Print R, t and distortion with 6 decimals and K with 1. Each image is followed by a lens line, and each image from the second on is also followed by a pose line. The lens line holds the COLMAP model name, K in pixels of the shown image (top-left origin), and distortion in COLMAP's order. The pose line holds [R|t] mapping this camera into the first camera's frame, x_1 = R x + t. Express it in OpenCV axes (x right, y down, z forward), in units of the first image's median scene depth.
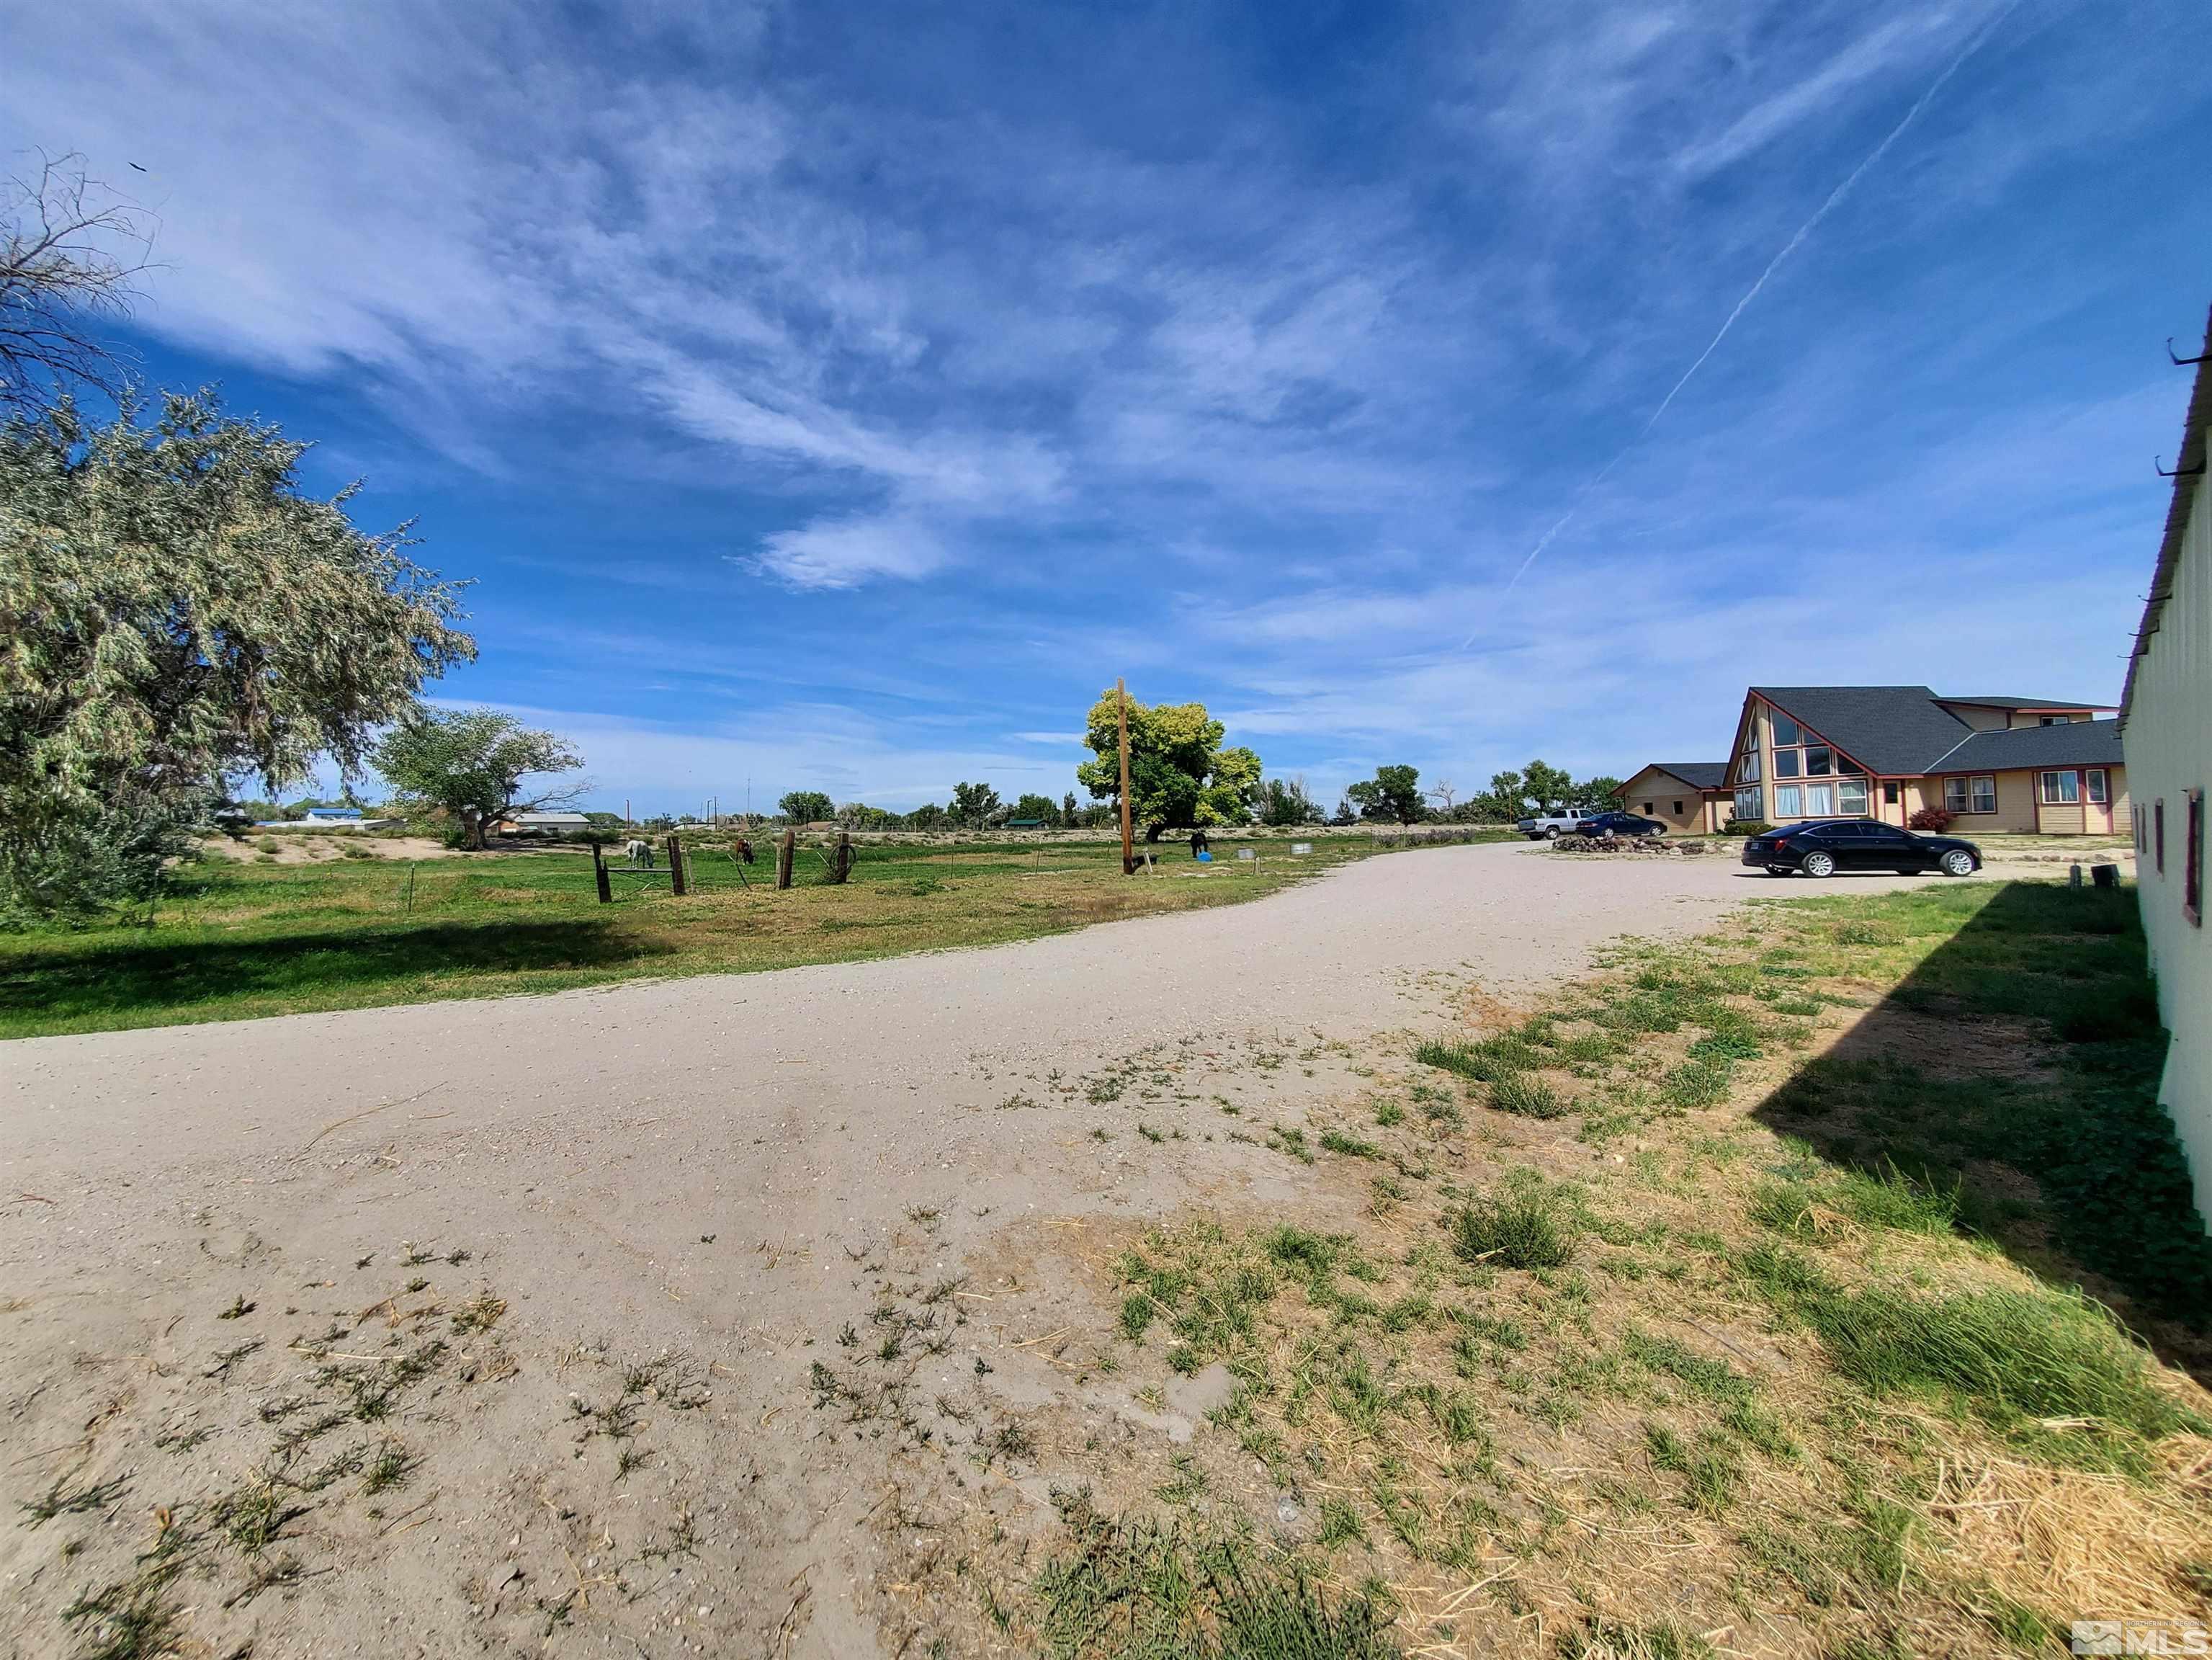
lens RADIAL K [[874.0, 0, 1106.0], [0, 874.0, 830.0], [0, 0, 1]] dist [-0.000917, 0.000013]
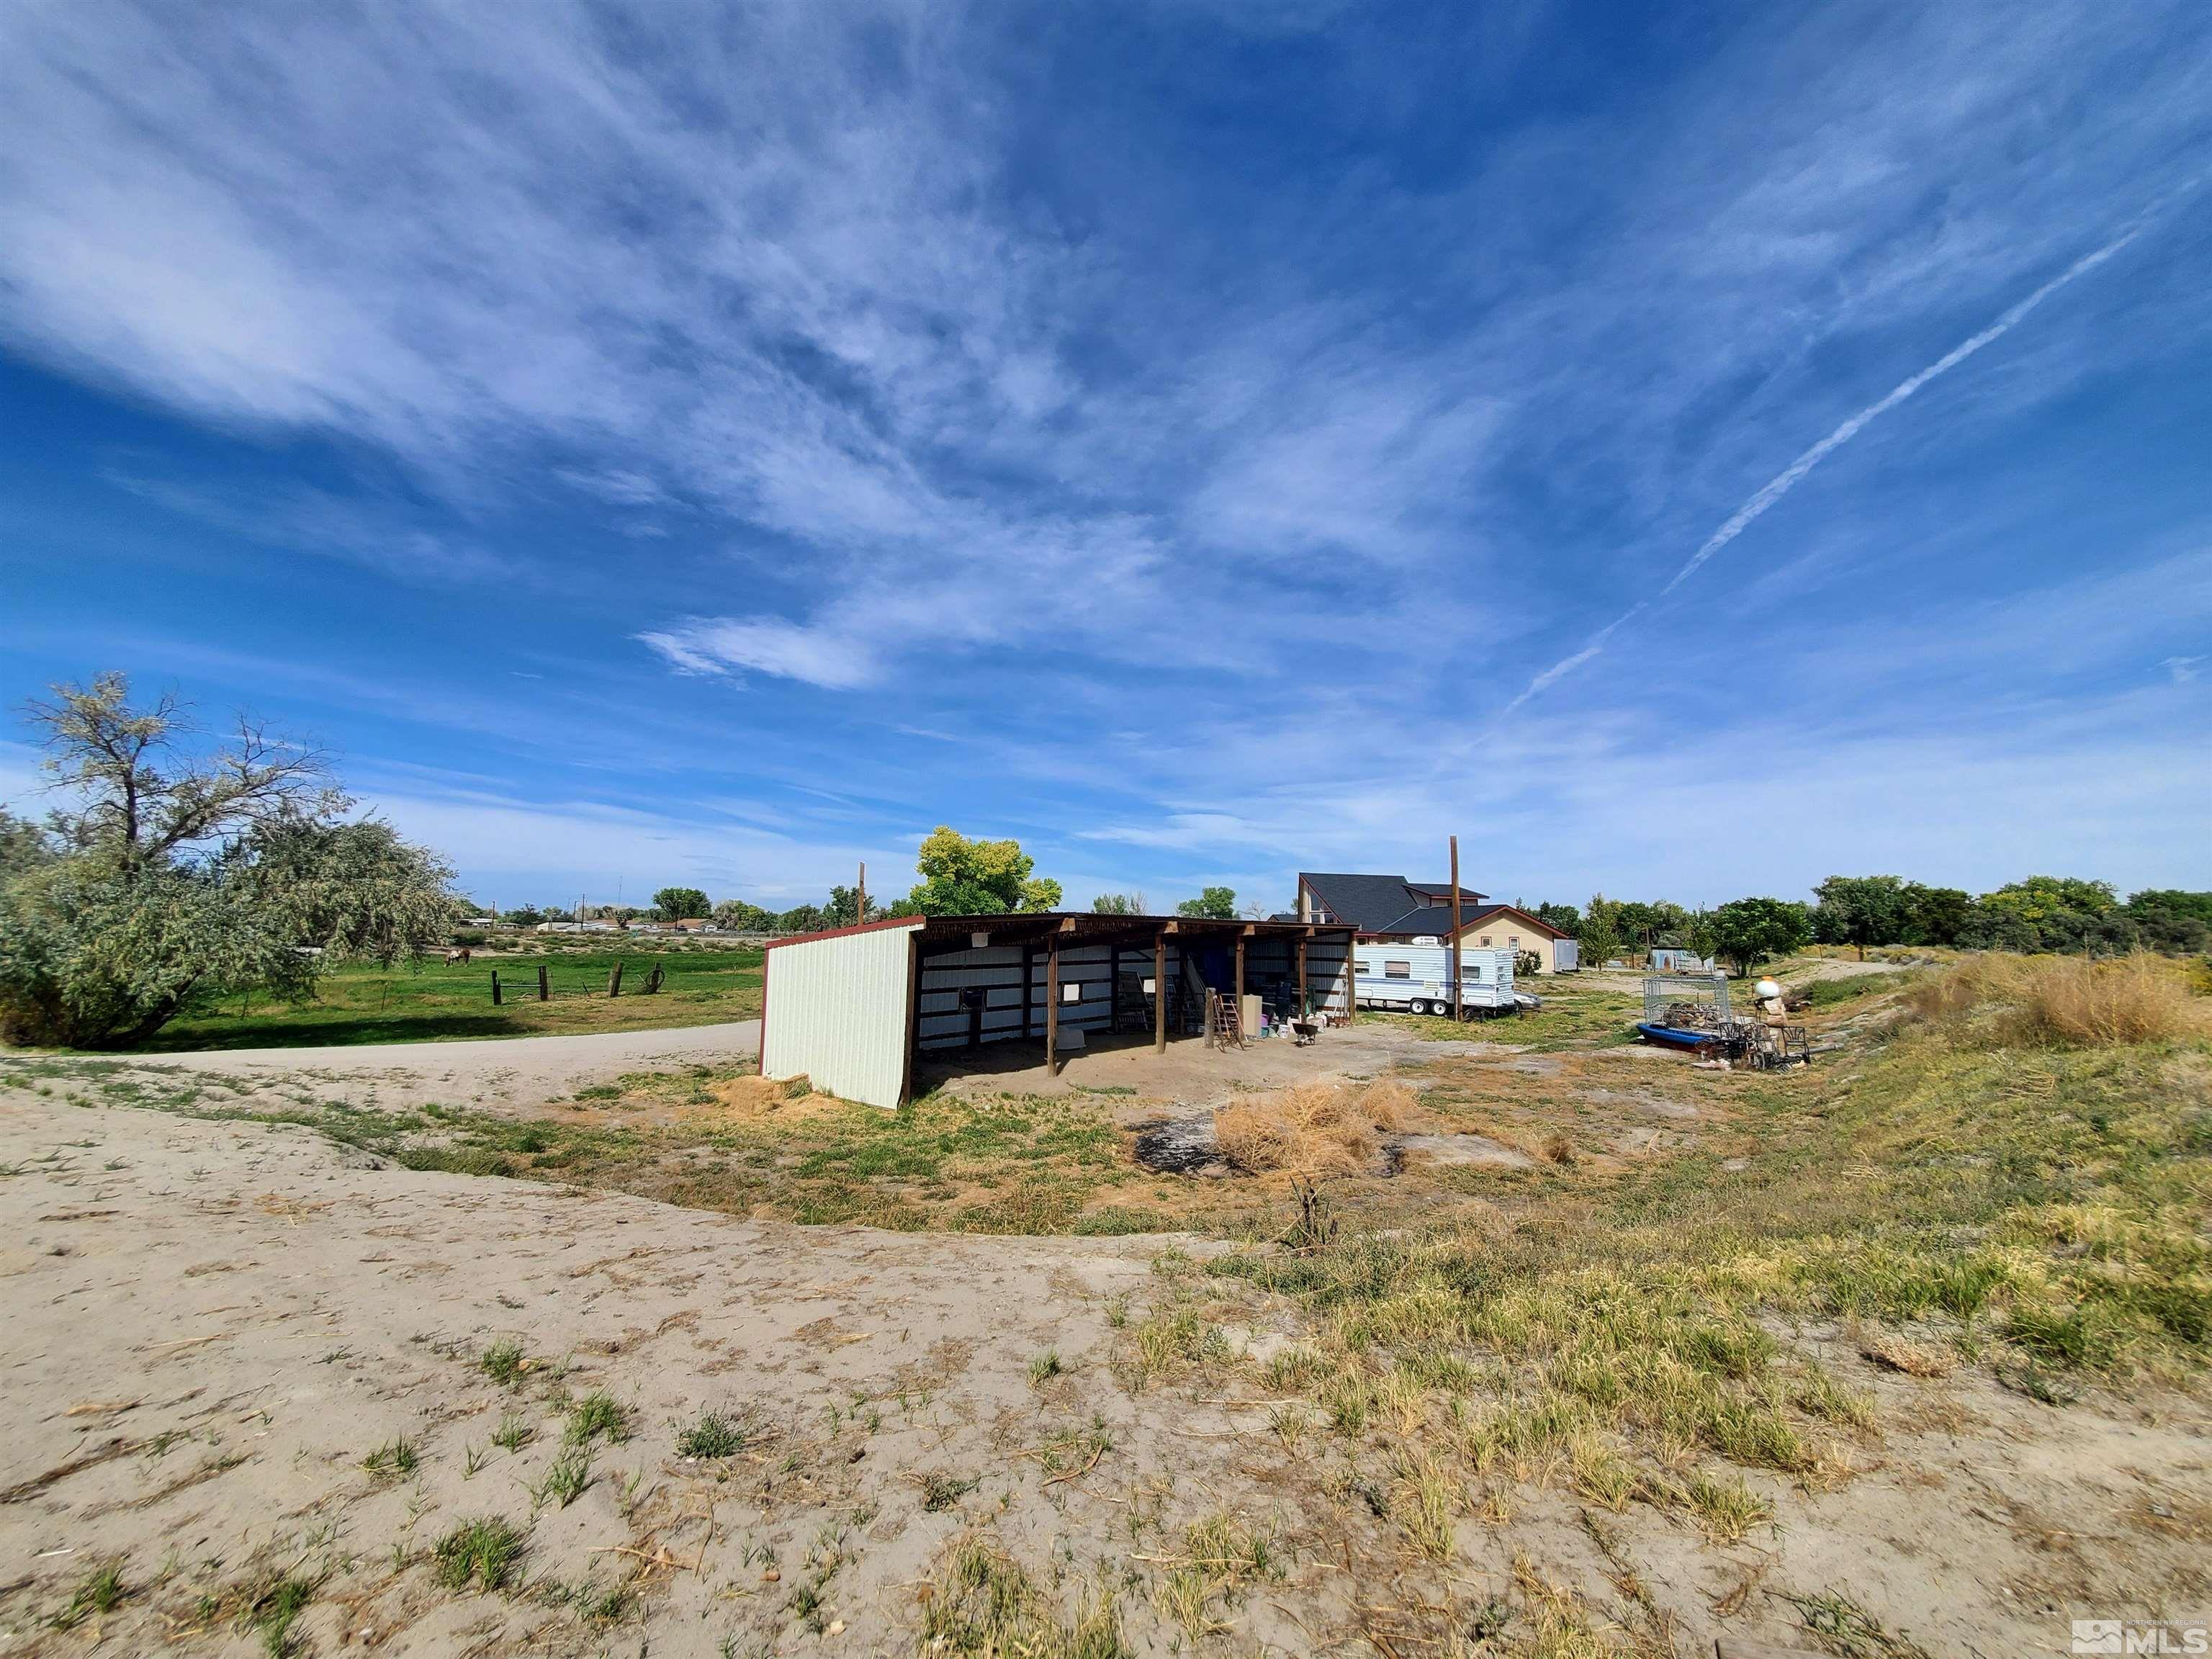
lens RADIAL K [[886.6, 0, 1172.3], [0, 886.6, 882.2], [0, 0, 1]] dist [0.000418, 0.000073]
pose [[0.986298, 0.033928, 0.161446, 0.127672], [-0.025962, 0.998351, -0.051194, -0.029091], [-0.162917, 0.046301, 0.985553, -0.269427]]
